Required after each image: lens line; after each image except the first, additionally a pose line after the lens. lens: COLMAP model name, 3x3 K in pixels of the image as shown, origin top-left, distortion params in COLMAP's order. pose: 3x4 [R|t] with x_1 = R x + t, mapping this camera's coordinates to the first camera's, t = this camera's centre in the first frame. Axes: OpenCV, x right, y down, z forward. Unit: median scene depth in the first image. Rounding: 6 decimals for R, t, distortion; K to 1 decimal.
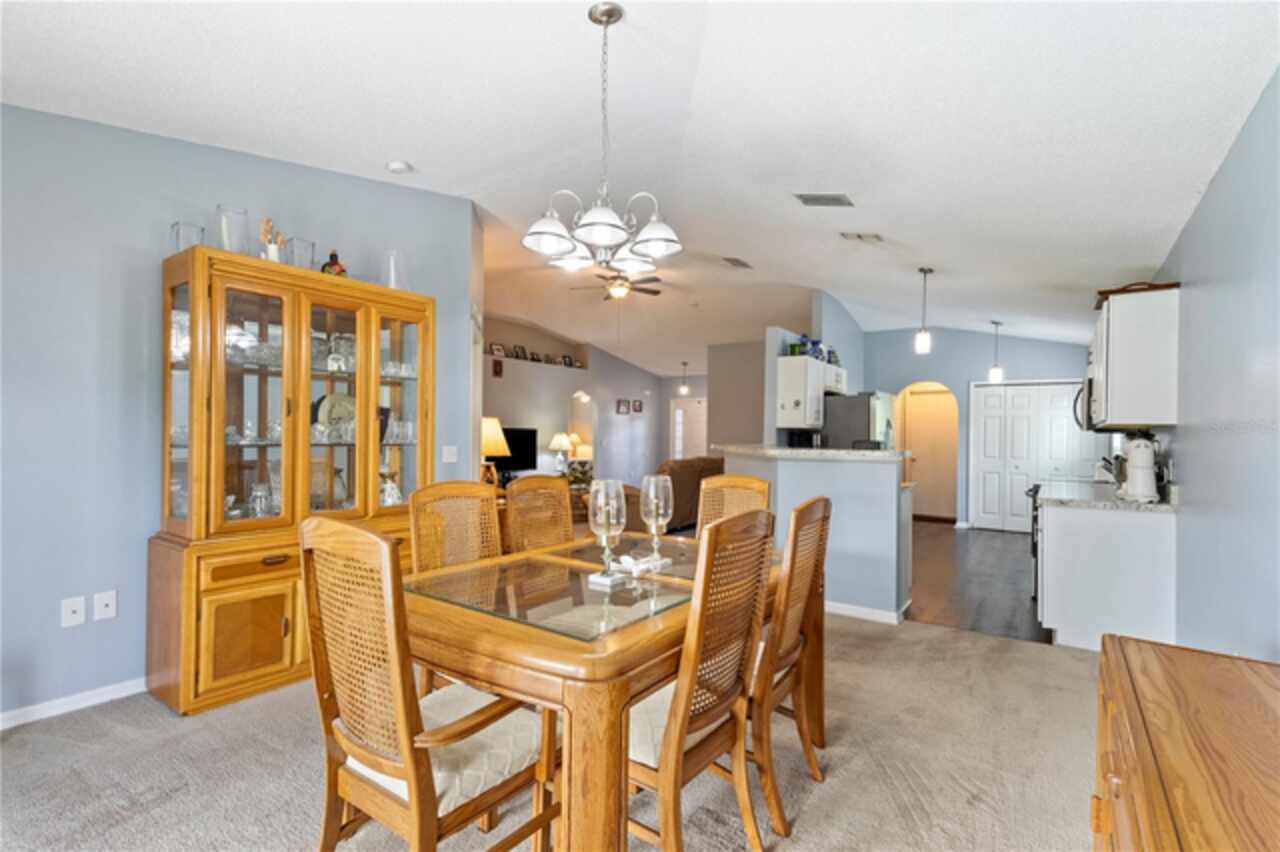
lens RADIAL K [[582.8, 0, 640.4], [0, 582.8, 431.3], [0, 0, 1]] dist [0.000108, 0.000097]
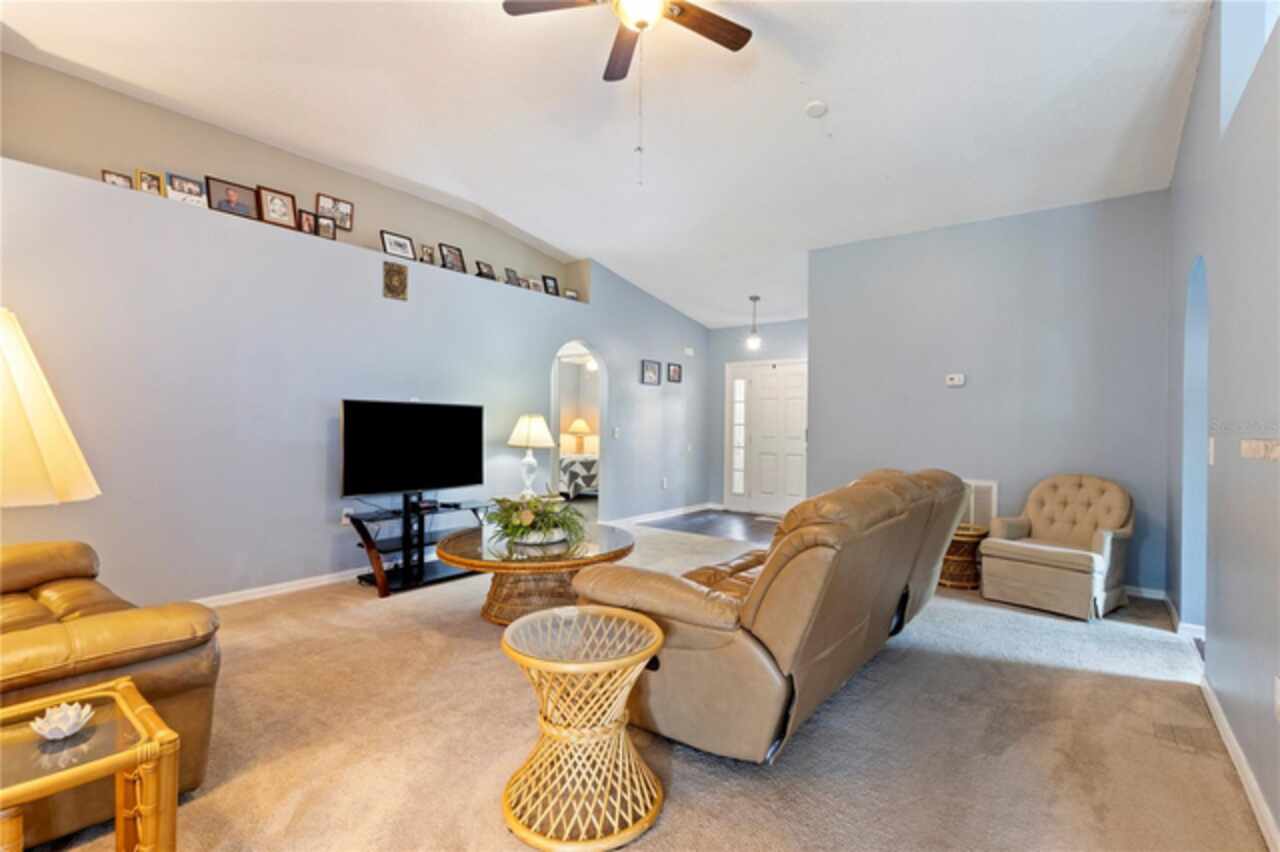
lens RADIAL K [[582.8, 0, 639.5], [0, 582.8, 424.9], [0, 0, 1]] dist [0.000108, 0.000097]
pose [[0.998927, 0.001557, -0.046292, -0.014332], [-0.001229, 0.999974, 0.007109, 0.008003], [0.046302, -0.007044, 0.998903, 0.440589]]
